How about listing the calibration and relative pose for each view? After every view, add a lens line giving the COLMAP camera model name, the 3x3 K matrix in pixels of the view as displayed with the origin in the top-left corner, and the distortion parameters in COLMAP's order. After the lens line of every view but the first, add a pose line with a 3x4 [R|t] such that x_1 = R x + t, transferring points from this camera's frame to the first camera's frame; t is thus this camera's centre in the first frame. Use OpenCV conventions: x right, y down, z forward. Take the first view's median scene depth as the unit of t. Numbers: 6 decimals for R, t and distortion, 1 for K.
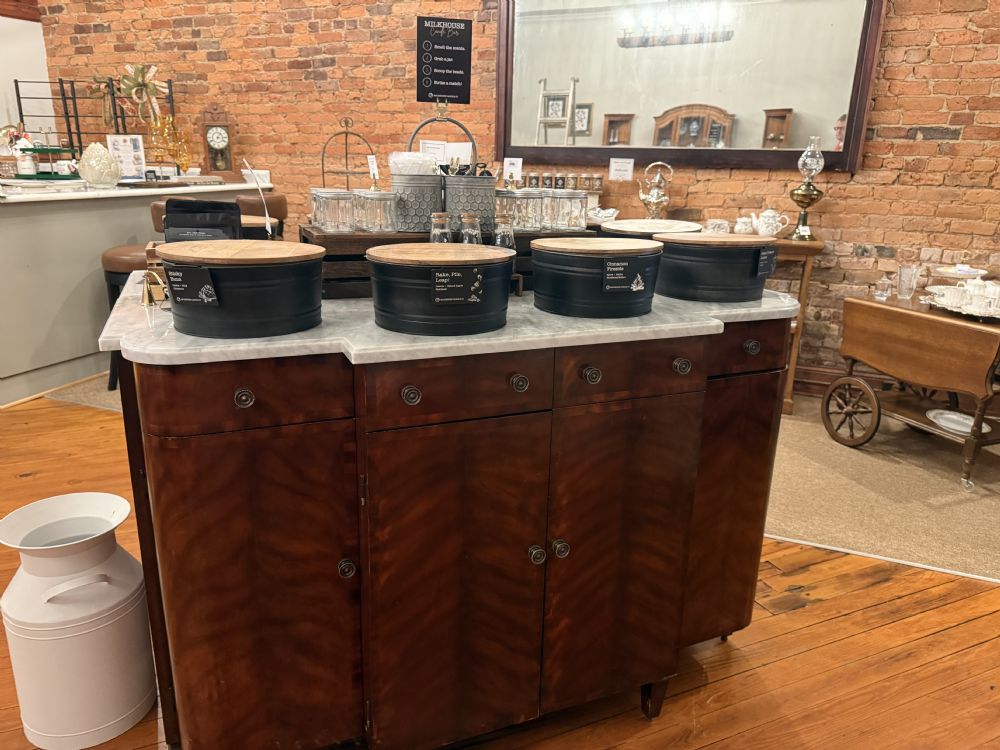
lens RADIAL K [[698.3, 0, 500.0], [0, 698.3, 375.0], [0, 0, 1]] dist [0.039466, -0.043512]
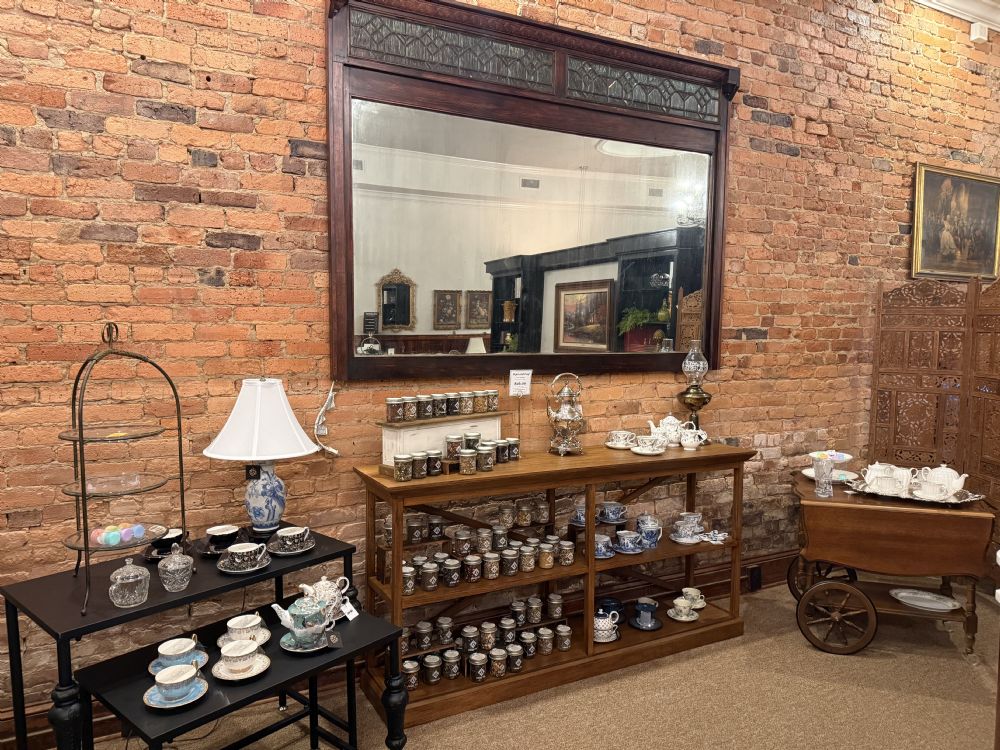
lens RADIAL K [[698.3, 0, 500.0], [0, 698.3, 375.0], [0, 0, 1]] dist [0.039466, -0.043512]
pose [[0.647405, -0.073322, 0.758611, -0.428293], [0.234160, 0.966355, -0.106432, -0.232622], [-0.725284, 0.246541, 0.642792, 0.541863]]
